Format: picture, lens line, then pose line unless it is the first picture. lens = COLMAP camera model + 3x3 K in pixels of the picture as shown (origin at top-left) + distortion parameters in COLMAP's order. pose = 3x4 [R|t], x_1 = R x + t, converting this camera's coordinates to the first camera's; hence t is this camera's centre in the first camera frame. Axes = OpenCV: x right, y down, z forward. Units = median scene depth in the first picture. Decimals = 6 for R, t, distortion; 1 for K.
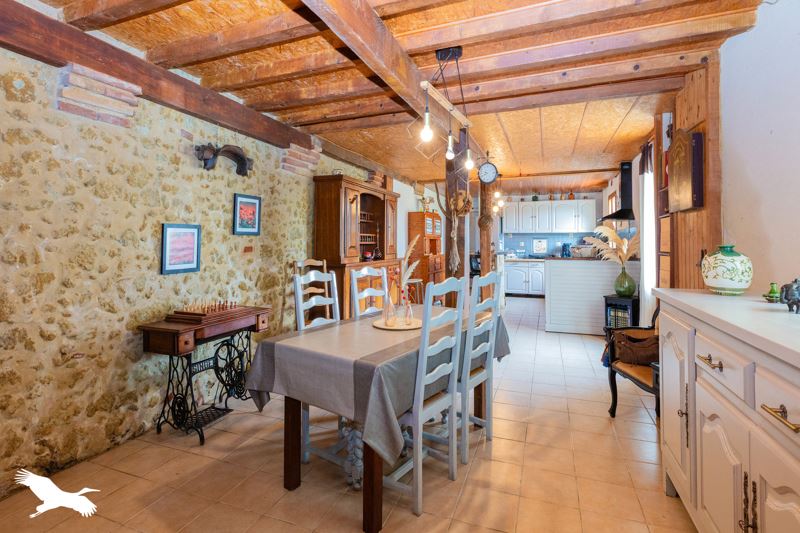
lens RADIAL K [[388.6, 0, 380.4], [0, 388.6, 232.7], [0, 0, 1]] dist [0.002203, 0.000271]
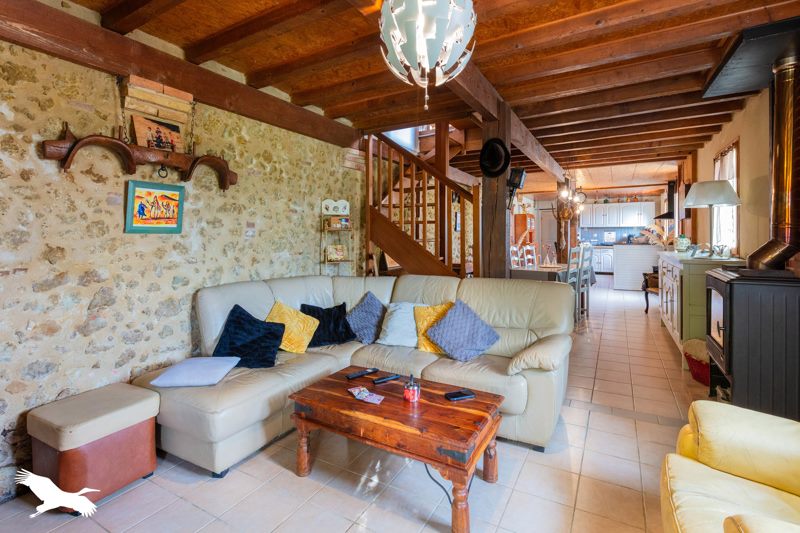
lens RADIAL K [[388.6, 0, 362.6], [0, 388.6, 236.9], [0, 0, 1]] dist [0.002203, 0.000271]
pose [[0.984568, -0.006989, -0.174865, -0.209776], [0.011909, 0.999562, 0.027103, -0.012137], [0.174599, -0.028767, 0.984219, -0.506176]]
